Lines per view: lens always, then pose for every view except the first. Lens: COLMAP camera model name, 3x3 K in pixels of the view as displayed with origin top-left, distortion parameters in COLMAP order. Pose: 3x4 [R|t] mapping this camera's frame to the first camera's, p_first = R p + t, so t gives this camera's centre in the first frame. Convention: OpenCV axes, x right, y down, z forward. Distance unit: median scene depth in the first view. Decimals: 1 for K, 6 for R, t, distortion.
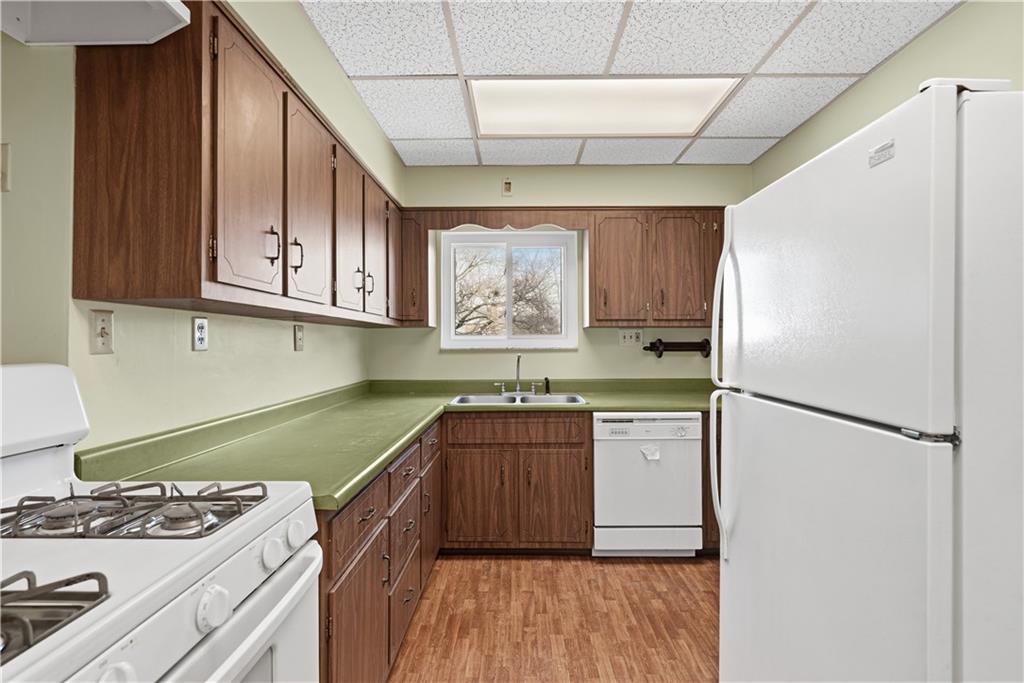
lens RADIAL K [[470.7, 0, 517.2], [0, 470.7, 333.7], [0, 0, 1]] dist [-0.001571, 0.000529]
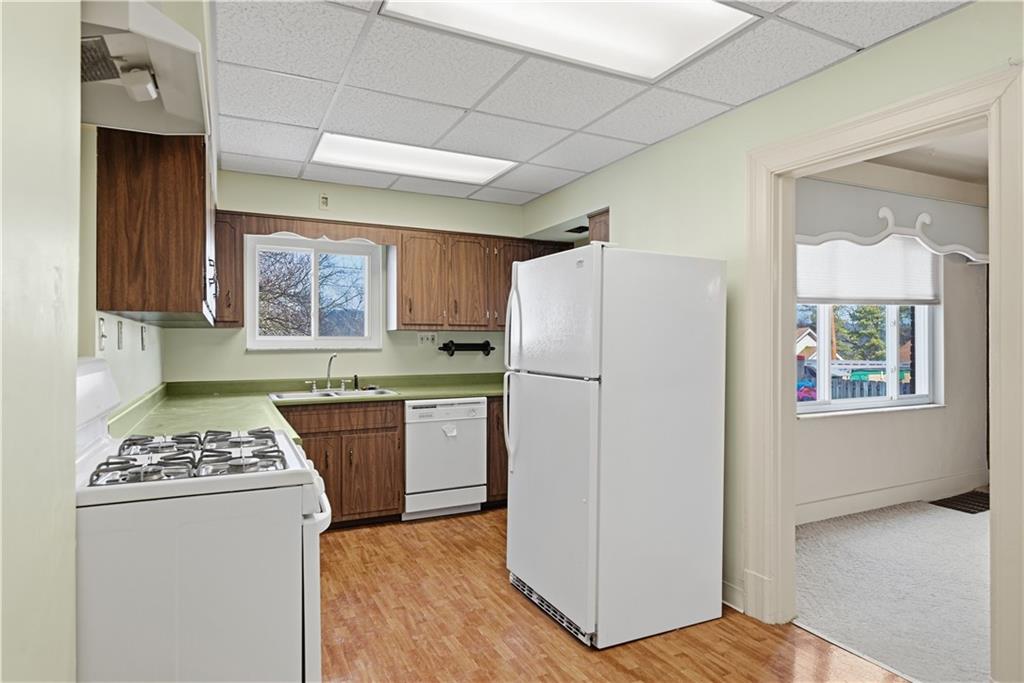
lens RADIAL K [[571.0, 0, 513.6], [0, 571.0, 337.7], [0, 0, 1]] dist [-0.007002, -0.000531]
pose [[0.893174, 0.006482, 0.449664, -0.250668], [-0.009723, 0.999941, 0.004897, -0.005601], [-0.449606, -0.008746, 0.893184, -0.438218]]
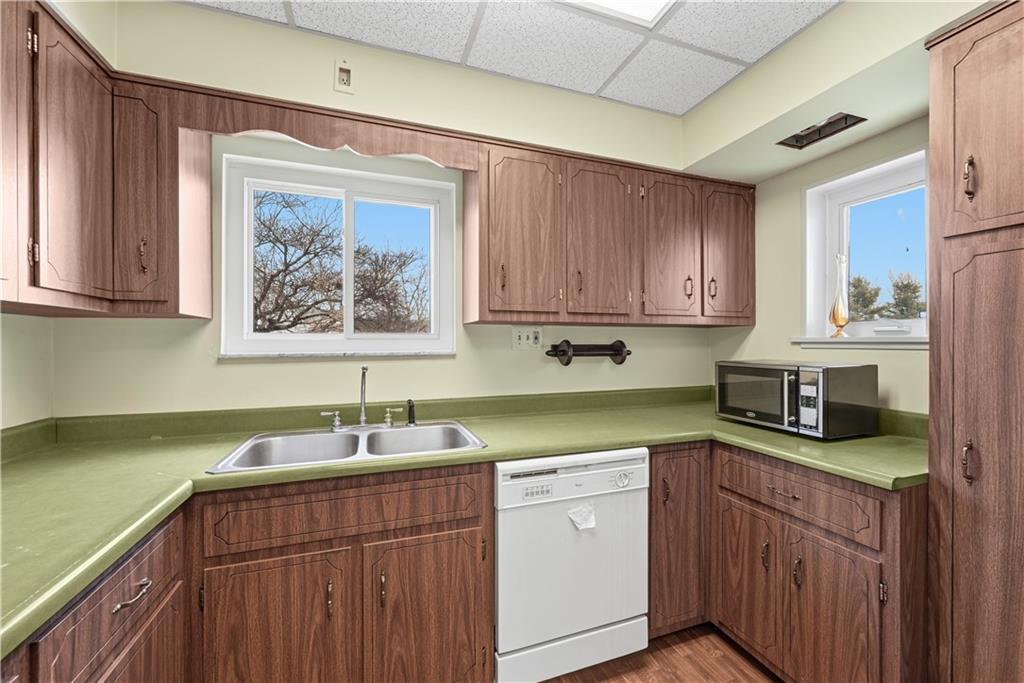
lens RADIAL K [[414.2, 0, 516.0], [0, 414.2, 341.6], [0, 0, 1]] dist [0.002665, -0.000685]
pose [[0.939212, 0.003410, 0.343320, 0.004391], [-0.009176, 0.999843, 0.015172, 0.004949], [-0.343214, -0.017400, 0.939096, 0.499193]]
